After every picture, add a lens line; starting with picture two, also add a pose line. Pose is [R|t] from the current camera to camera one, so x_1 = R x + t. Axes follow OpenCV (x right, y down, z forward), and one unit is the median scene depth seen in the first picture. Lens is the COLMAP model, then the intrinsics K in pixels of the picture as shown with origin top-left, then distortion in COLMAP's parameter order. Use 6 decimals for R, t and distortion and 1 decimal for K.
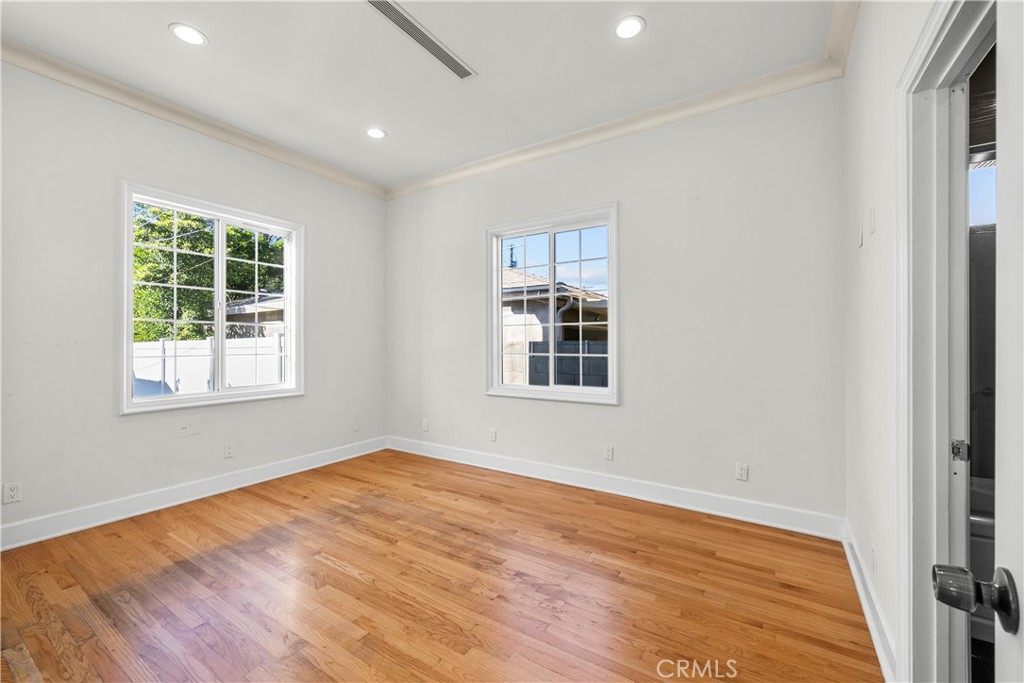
lens RADIAL K [[416.3, 0, 510.7], [0, 416.3, 342.0], [0, 0, 1]] dist [-0.002051, 0.000272]
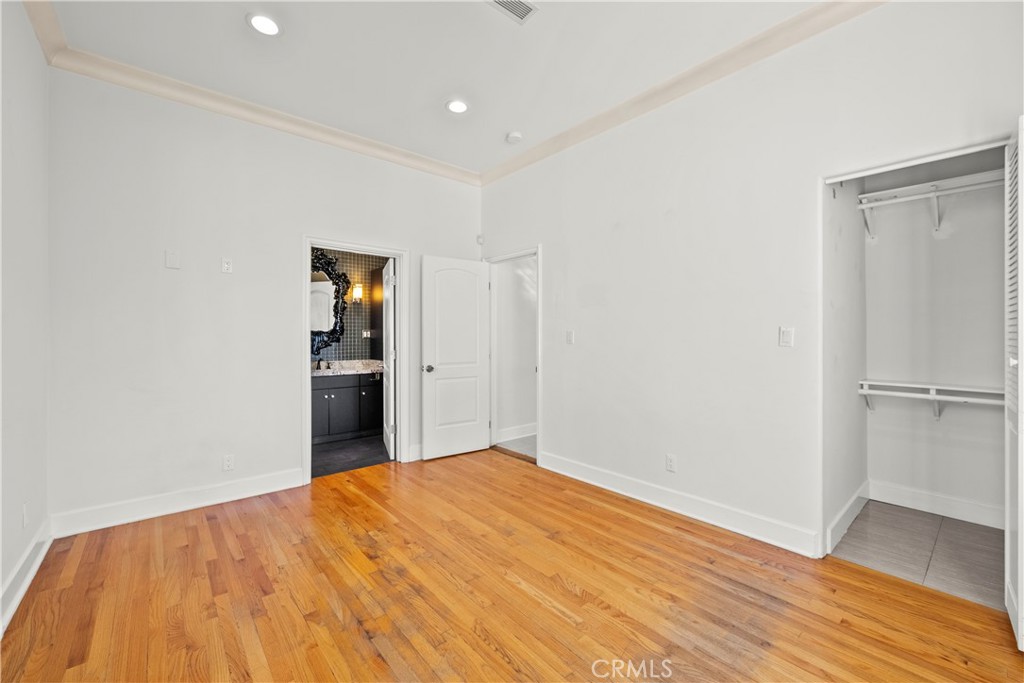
lens RADIAL K [[416.3, 0, 513.2], [0, 416.3, 339.1], [0, 0, 1]] dist [-0.002051, 0.000272]
pose [[-0.958962, 0.000467, 0.283534, -0.596693], [0.001078, 0.999997, 0.001998, 0.003284], [-0.283532, 0.002221, -0.958960, 1.846381]]
